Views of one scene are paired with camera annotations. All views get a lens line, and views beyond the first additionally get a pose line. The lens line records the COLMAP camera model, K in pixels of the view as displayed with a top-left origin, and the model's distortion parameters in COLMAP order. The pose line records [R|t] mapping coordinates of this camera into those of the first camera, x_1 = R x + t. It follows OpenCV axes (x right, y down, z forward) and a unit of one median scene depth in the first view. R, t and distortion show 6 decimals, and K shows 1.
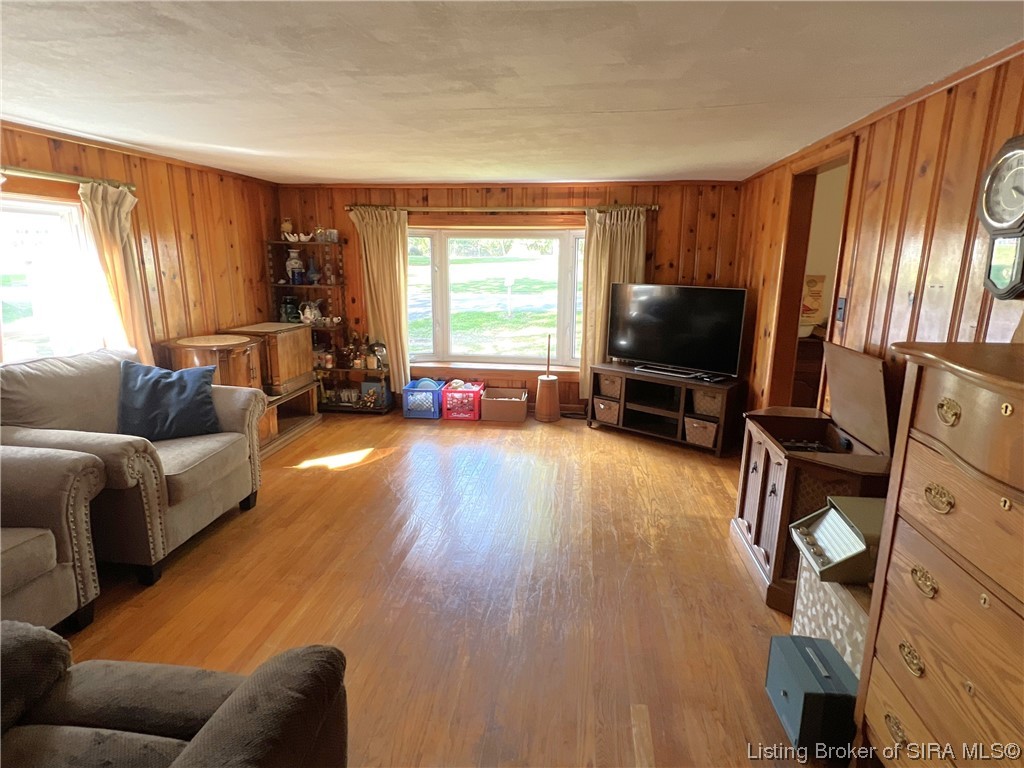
lens RADIAL K [[547.5, 0, 512.0], [0, 547.5, 384.0], [0, 0, 1]] dist [-0.002875, -0.000604]
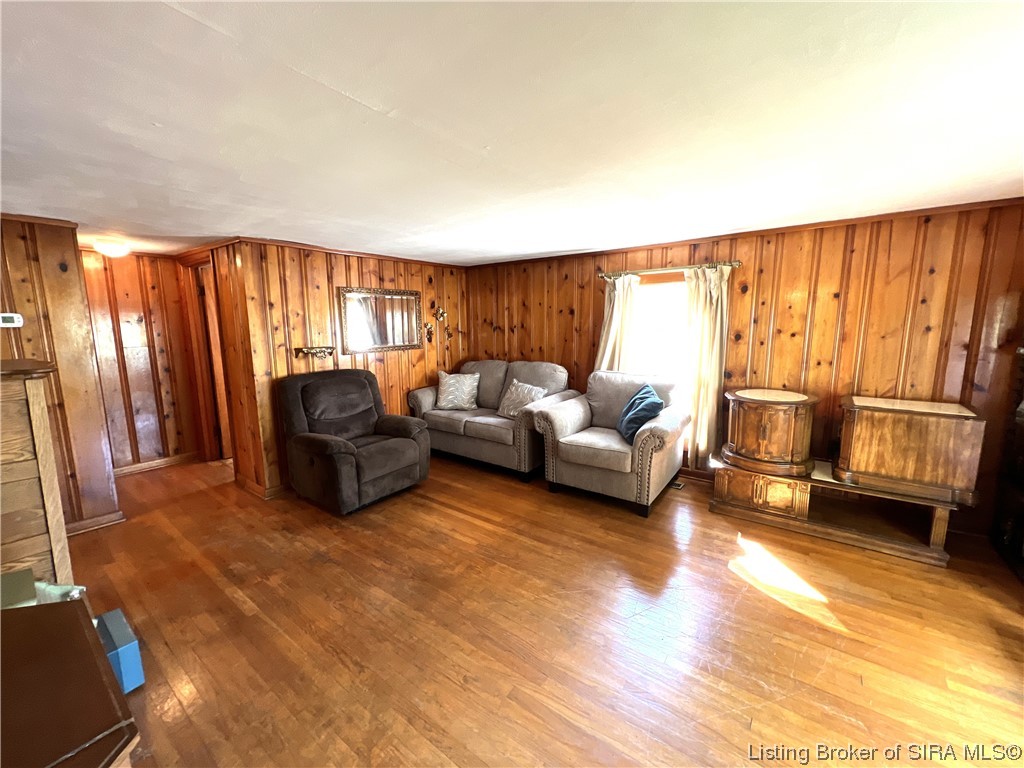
lens RADIAL K [[409.9, 0, 511.0], [0, 409.9, 381.4], [0, 0, 1]] dist [0.000456, 0.000052]
pose [[-0.491495, 0.123173, -0.862126, 0.310357], [-0.189084, 0.951240, 0.243701, -0.168146], [0.850106, 0.282792, -0.444239, 0.767664]]
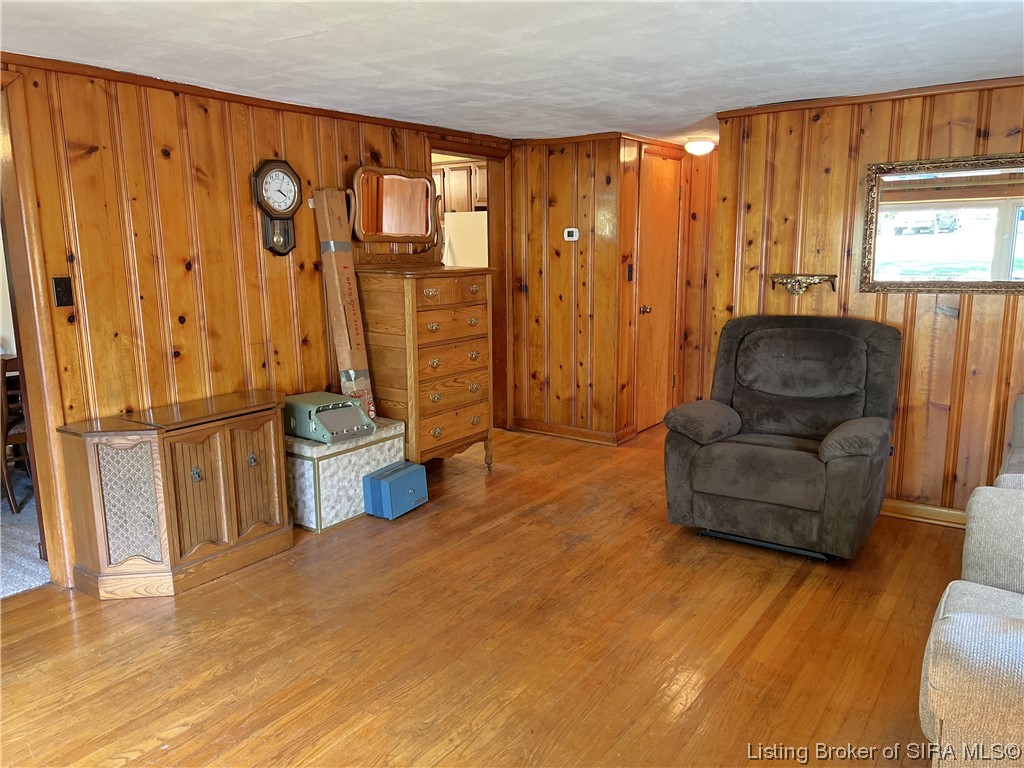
lens RADIAL K [[767.7, 0, 512.0], [0, 767.7, 384.0], [0, 0, 1]] dist [0.083913, -0.100873]
pose [[-0.890562, -0.077547, 0.448204, -0.305084], [0.106877, 0.922100, 0.371899, -0.218613], [-0.442128, 0.379102, -0.812899, 0.999393]]
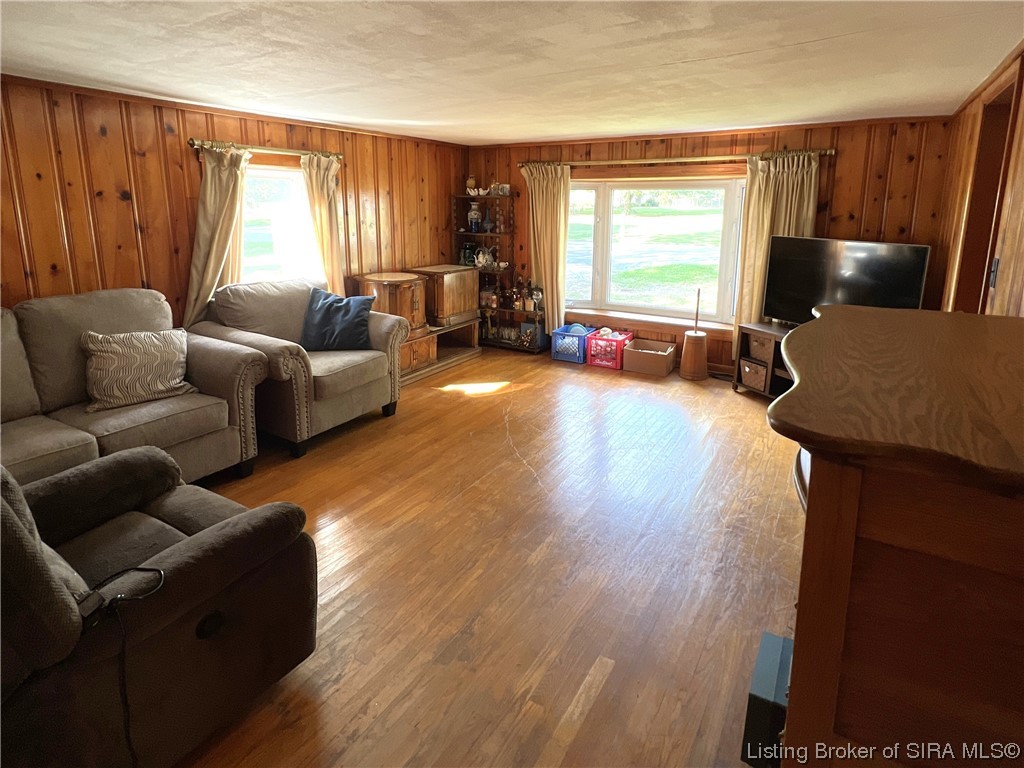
lens RADIAL K [[545.9, 0, 509.7], [0, 545.9, 314.0], [0, 0, 1]] dist [-0.001651, -0.000456]
pose [[0.907799, 0.076248, -0.412416, 0.172272], [-0.091202, 0.995693, -0.016666, -0.000171], [0.409369, 0.052742, 0.910843, -0.000370]]
